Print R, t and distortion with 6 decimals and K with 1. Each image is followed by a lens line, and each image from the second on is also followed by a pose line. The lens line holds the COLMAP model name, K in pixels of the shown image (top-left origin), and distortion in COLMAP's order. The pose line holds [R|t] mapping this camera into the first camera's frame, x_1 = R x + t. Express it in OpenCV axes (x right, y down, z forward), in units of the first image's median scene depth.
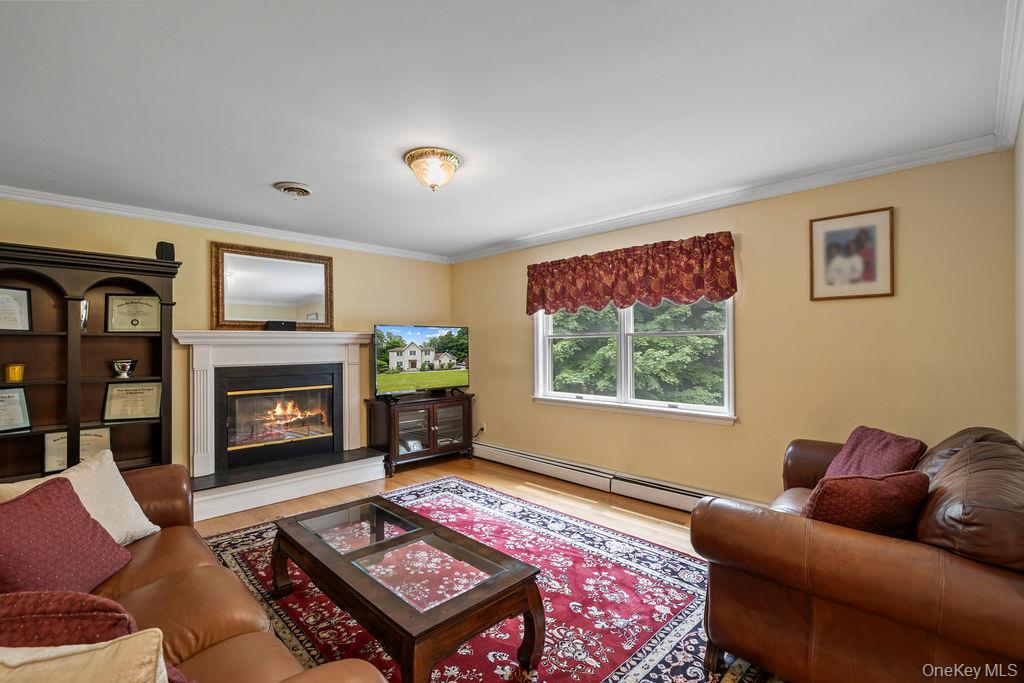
lens RADIAL K [[458.8, 0, 512.0], [0, 458.8, 341.5], [0, 0, 1]] dist [-0.000139, 0.000045]
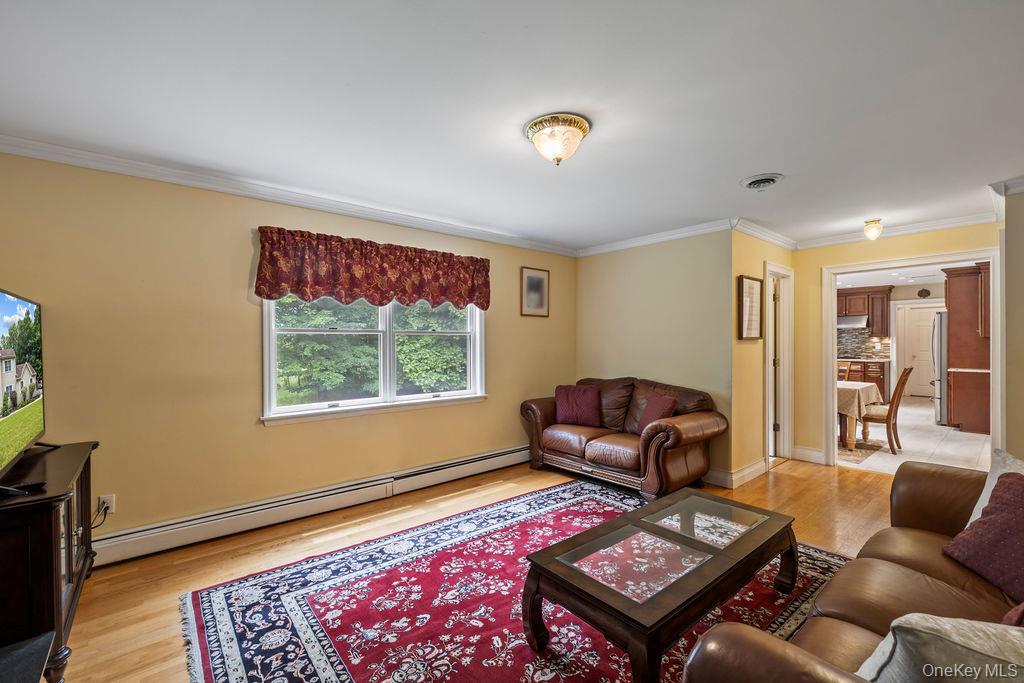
lens RADIAL K [[430.7, 0, 512.0], [0, 430.7, 341.5], [0, 0, 1]] dist [0.000685, 0.000363]
pose [[0.086515, 0.003387, 0.996245, -0.734471], [-0.006555, 0.999975, -0.002830, 0.006908], [-0.996229, -0.006285, 0.086535, 0.746050]]
